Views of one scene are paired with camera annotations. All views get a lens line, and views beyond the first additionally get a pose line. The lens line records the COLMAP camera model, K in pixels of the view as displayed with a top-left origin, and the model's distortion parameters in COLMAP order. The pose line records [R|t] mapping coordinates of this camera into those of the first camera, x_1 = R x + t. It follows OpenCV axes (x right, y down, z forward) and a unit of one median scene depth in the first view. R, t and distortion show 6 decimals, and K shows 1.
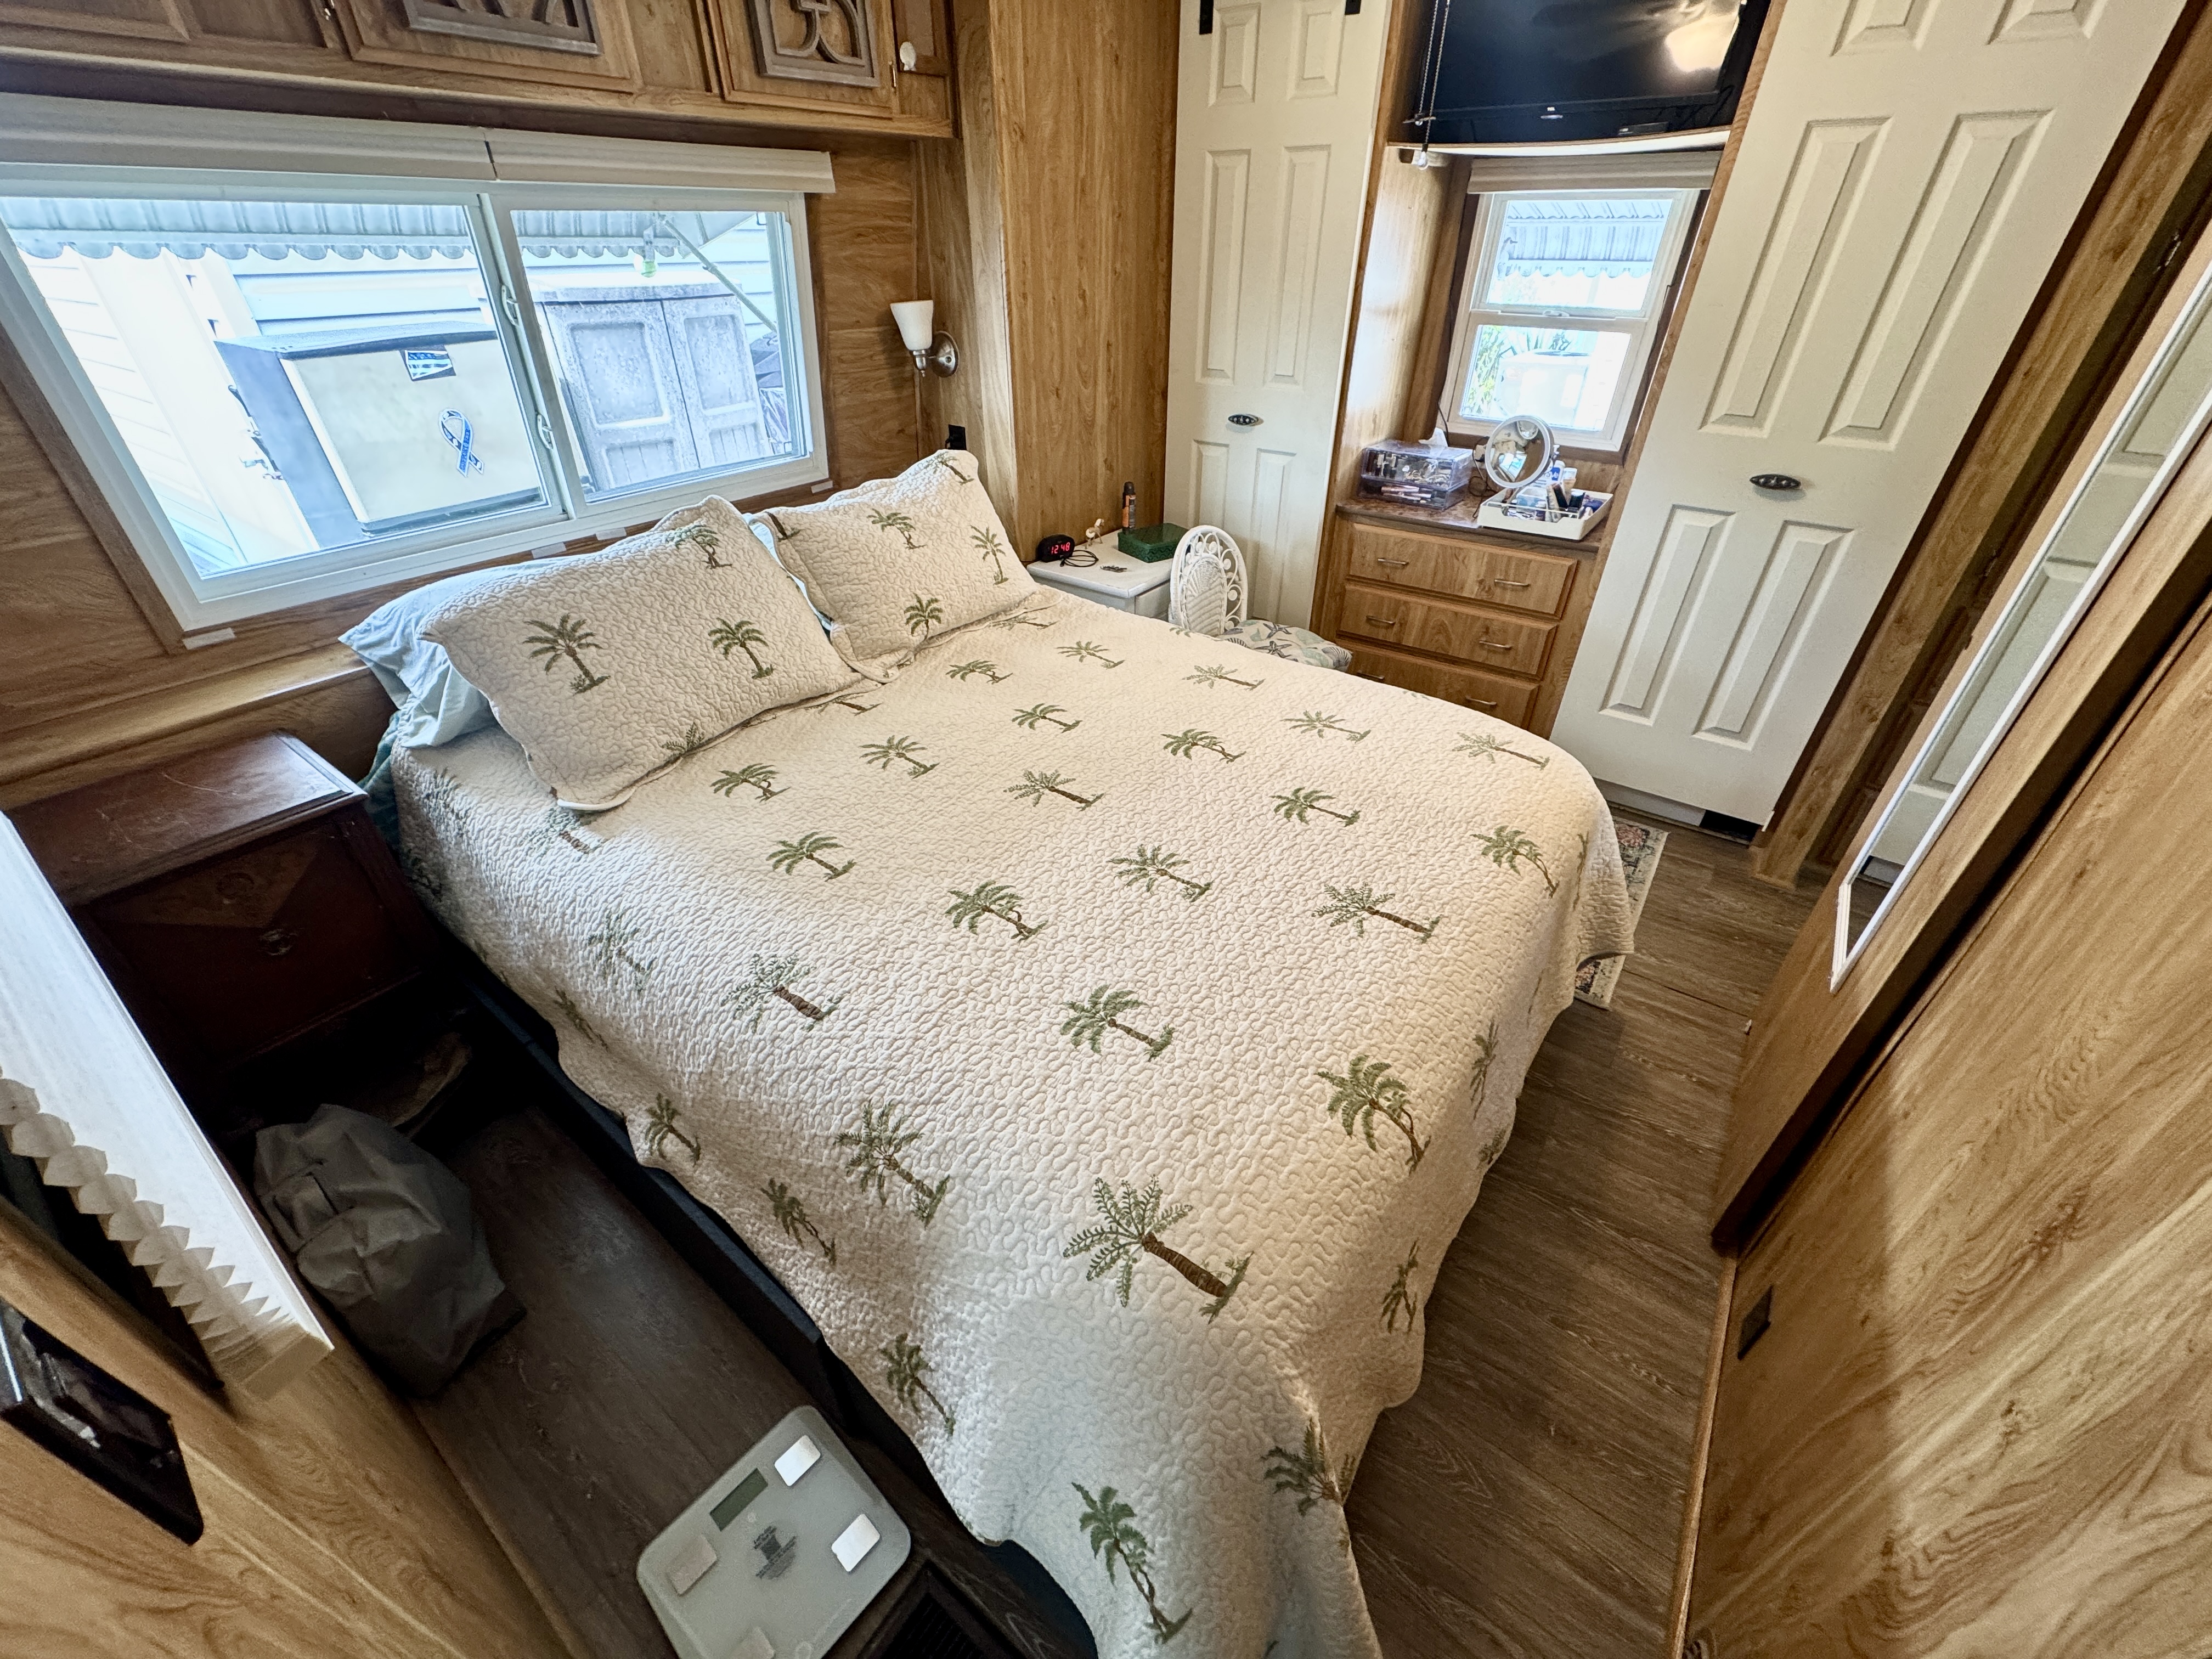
lens RADIAL K [[883.3, 0, 1101.8], [0, 883.3, 830.4], [0, 0, 1]] dist [0.000478, -0.000001]
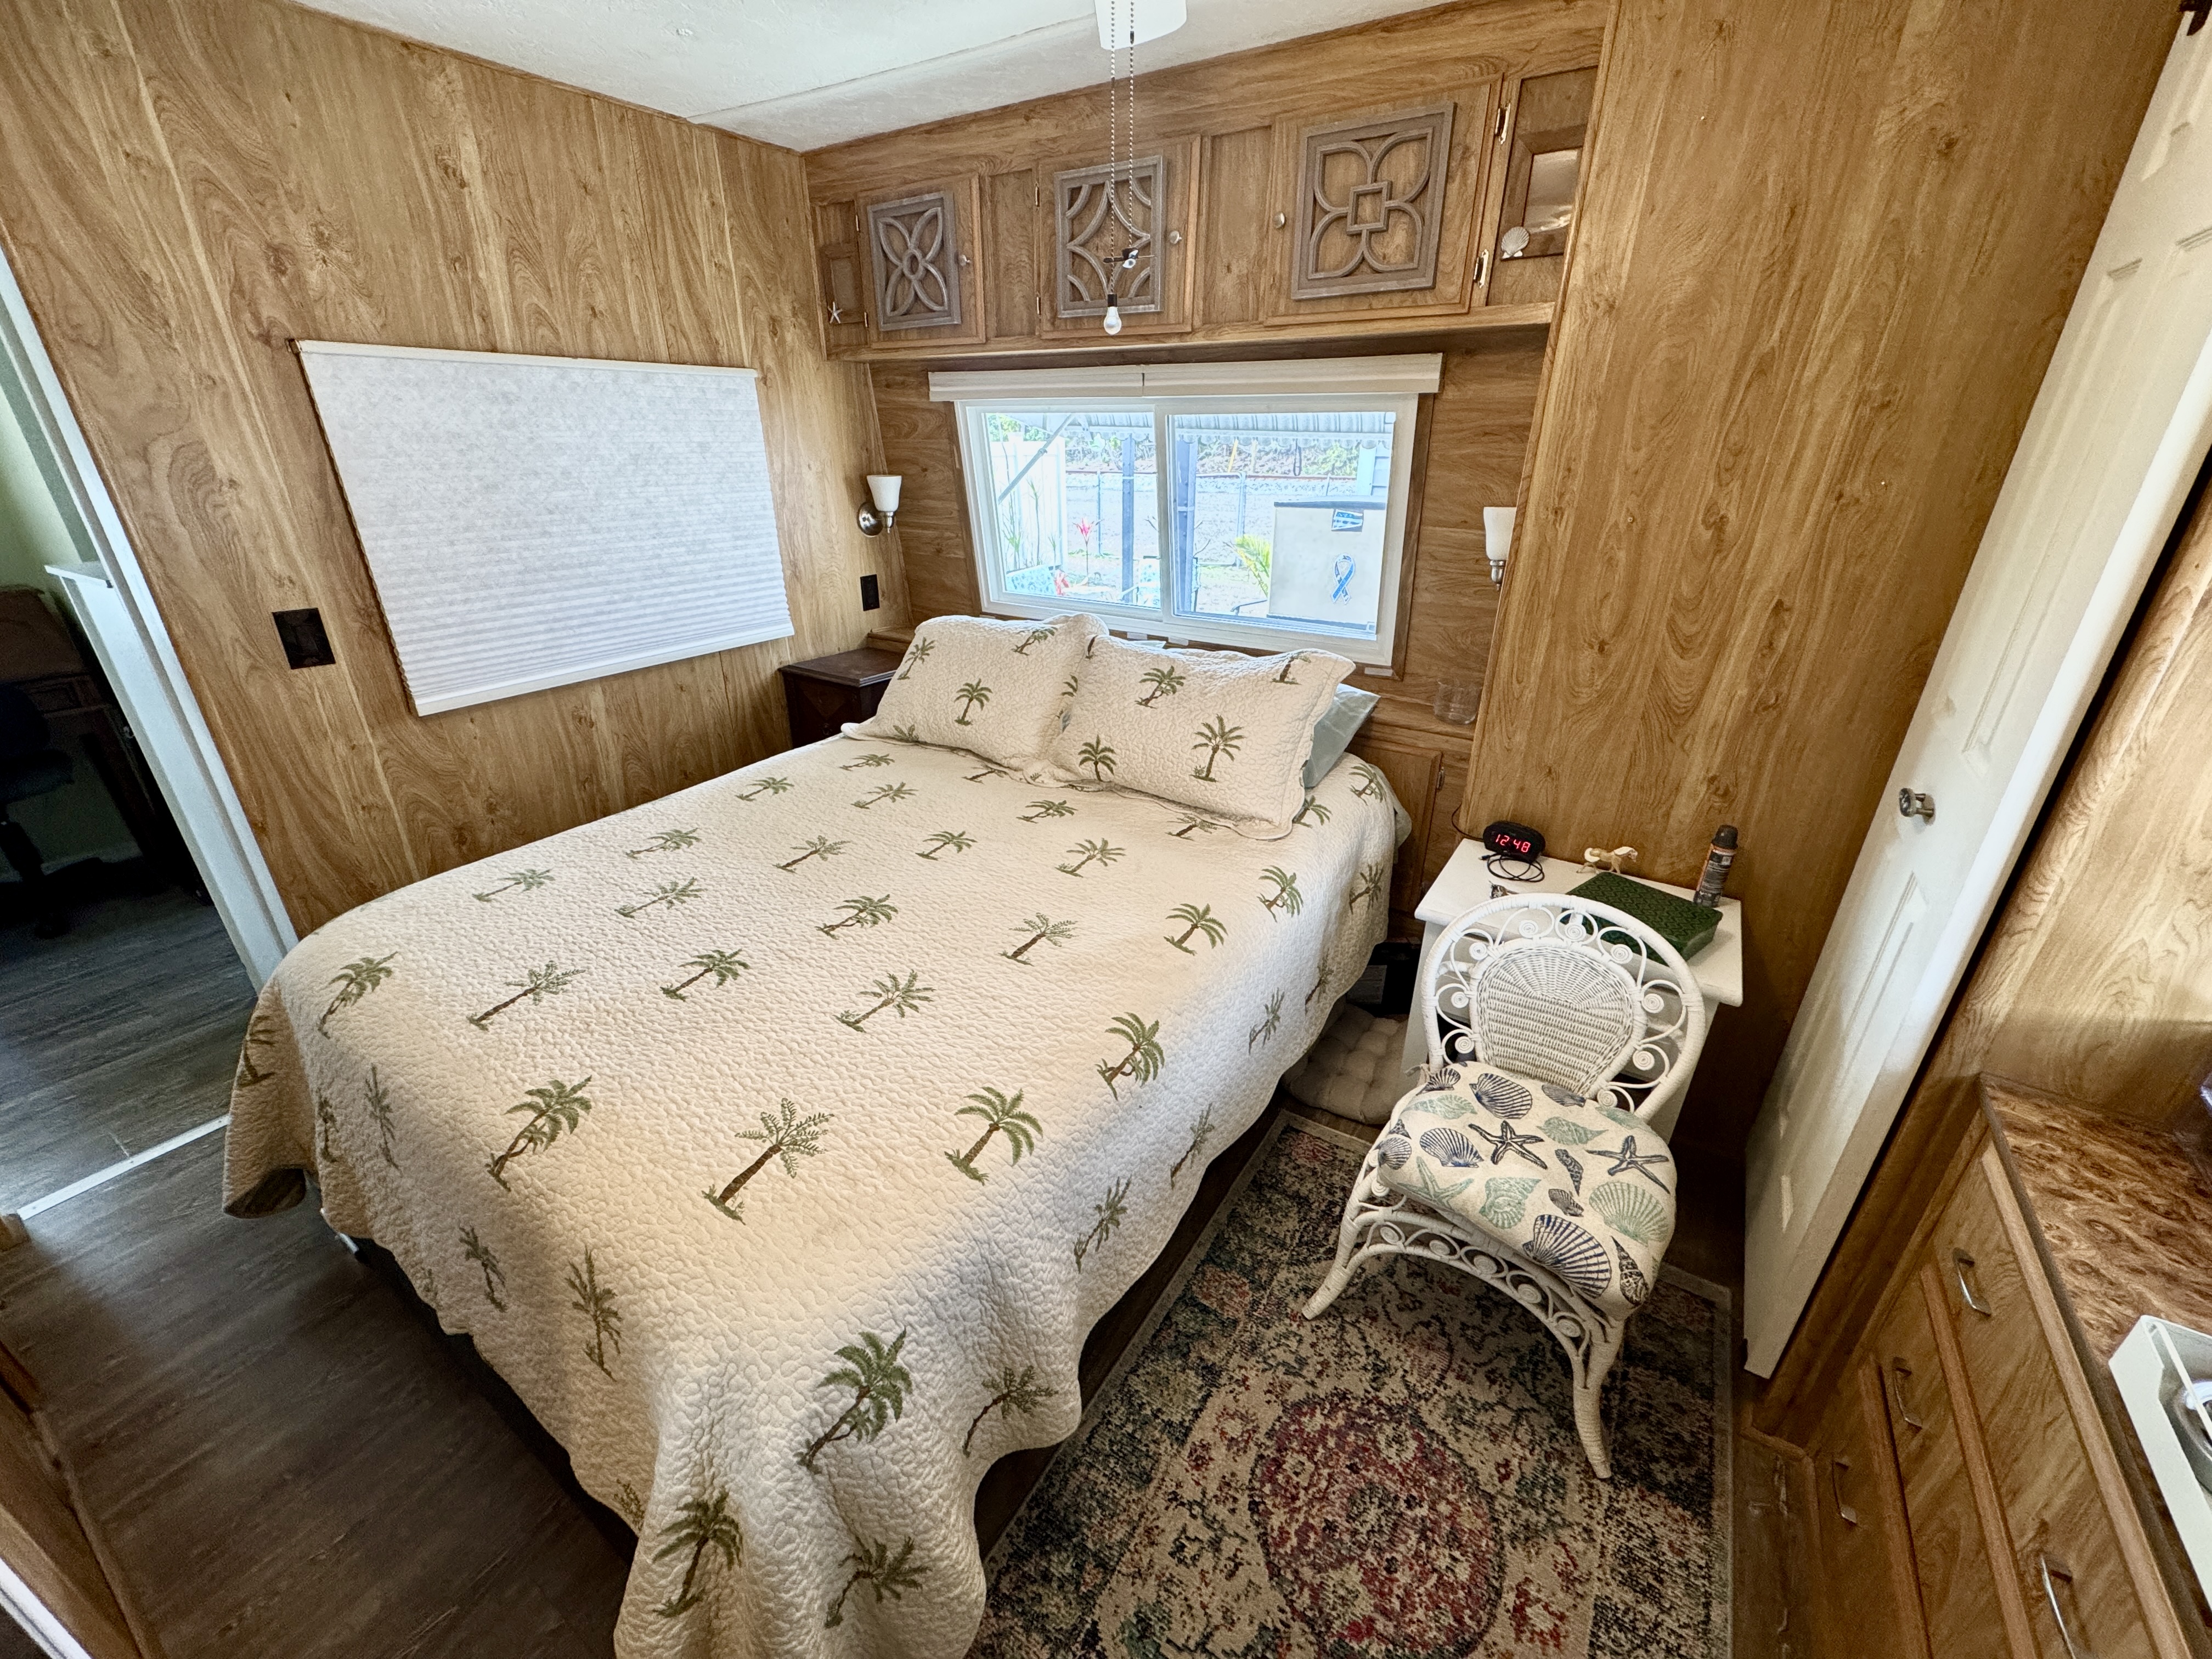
lens RADIAL K [[883.3, 0, 1101.8], [0, 883.3, 830.4], [0, 0, 1]] dist [0.000478, -0.000001]
pose [[0.054406, 0.414843, -0.908265, 0.775308], [-0.564824, 0.762886, 0.314609, -0.497595], [0.823416, 0.495893, 0.275819, 0.733296]]
